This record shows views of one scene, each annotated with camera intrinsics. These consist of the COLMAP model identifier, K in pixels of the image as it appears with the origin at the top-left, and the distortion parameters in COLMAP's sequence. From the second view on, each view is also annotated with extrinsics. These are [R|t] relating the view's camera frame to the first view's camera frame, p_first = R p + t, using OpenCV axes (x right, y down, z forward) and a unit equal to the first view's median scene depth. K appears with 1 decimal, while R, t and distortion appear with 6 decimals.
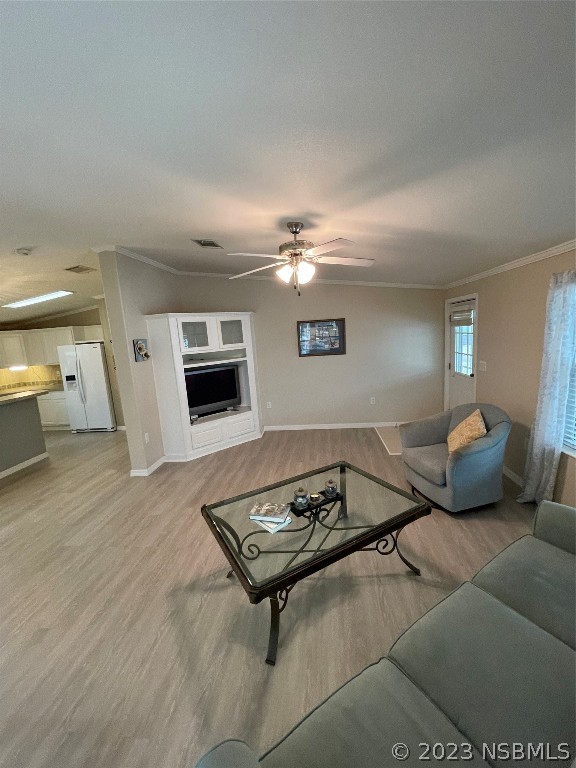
lens RADIAL K [[308.7, 0, 282.4], [0, 308.7, 380.6], [0, 0, 1]] dist [-0.002519, 0.000191]
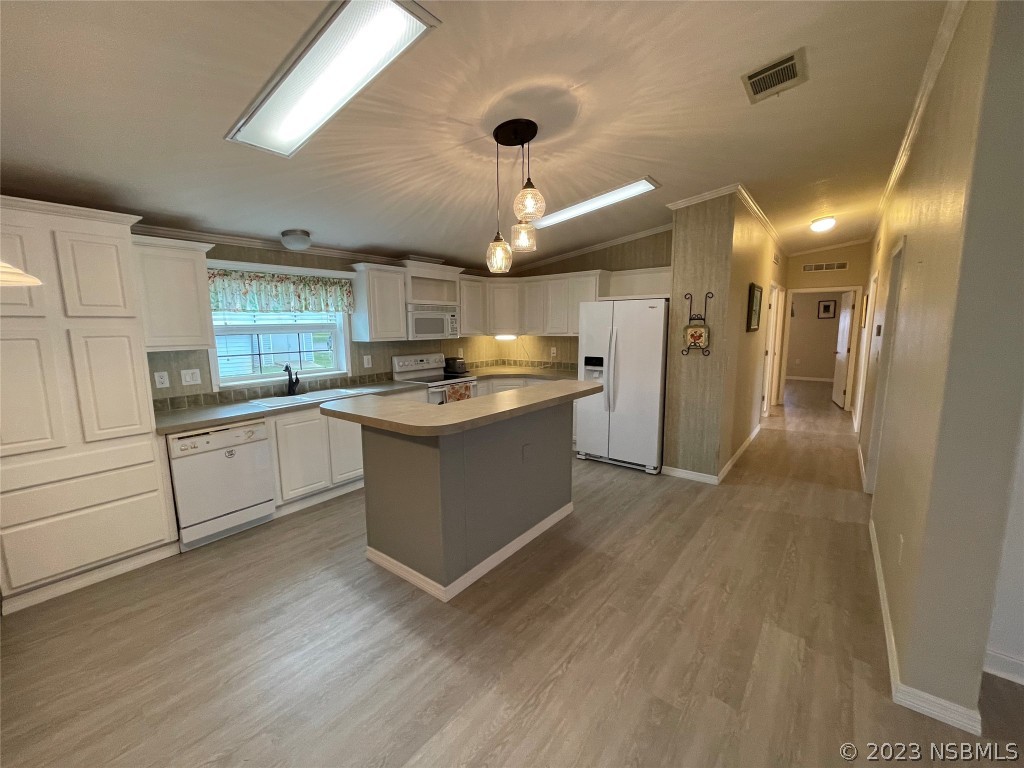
lens RADIAL K [[411.6, 0, 506.8], [0, 411.6, 383.6], [0, 0, 1]] dist [-0.002519, 0.000191]
pose [[0.848121, 0.135843, -0.512091, -0.434297], [-0.128486, 0.990453, 0.049942, 0.013447], [0.513986, 0.023439, 0.857478, 0.288345]]
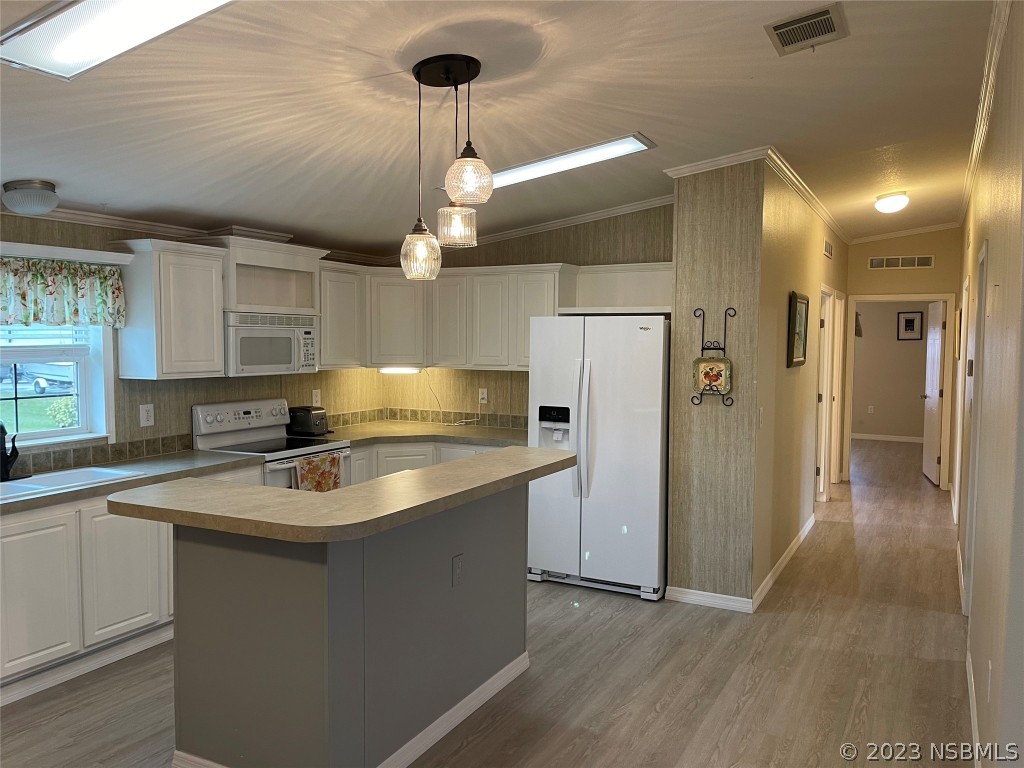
lens RADIAL K [[772.8, 0, 517.8], [0, 772.8, 391.2], [0, 0, 1]] dist [0.066465, -0.082879]
pose [[0.929195, 0.100848, -0.355564, -0.427069], [-0.125445, 0.990998, -0.046752, 0.010232], [0.347648, 0.088046, 0.933482, 0.205847]]
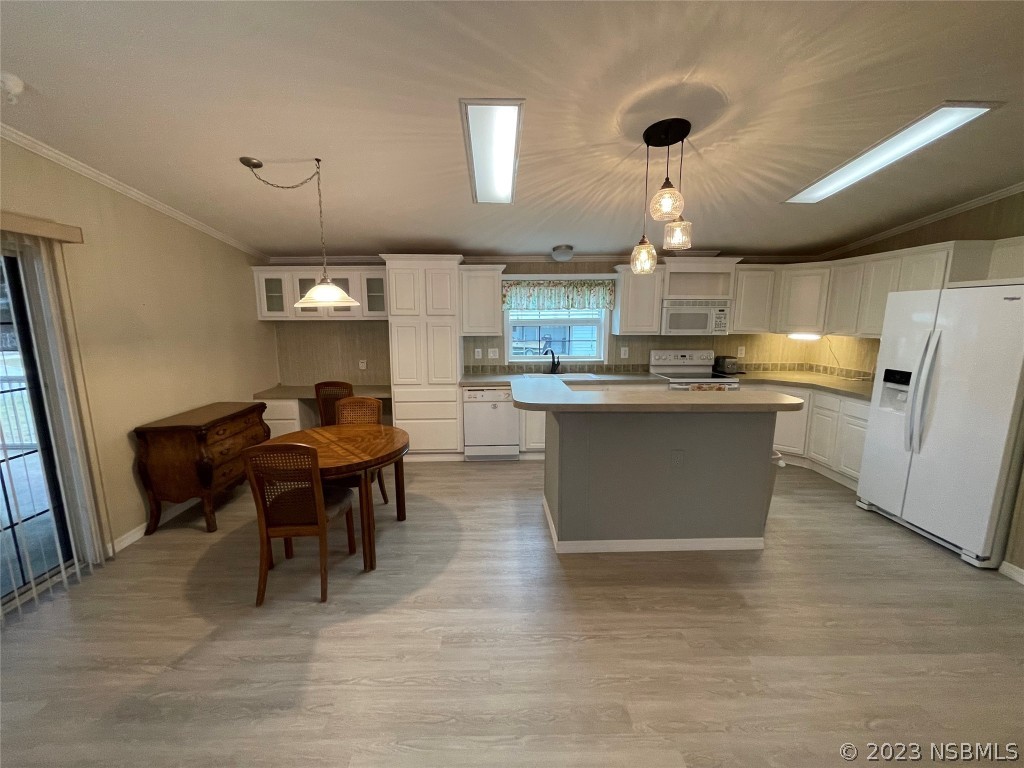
lens RADIAL K [[411.6, 0, 508.7], [0, 411.6, 382.7], [0, 0, 1]] dist [-0.002519, 0.000191]
pose [[0.140855, 0.225023, -0.964119, -0.256199], [-0.157885, 0.966470, 0.202505, -0.029082], [0.977360, 0.123696, 0.171659, 0.434169]]
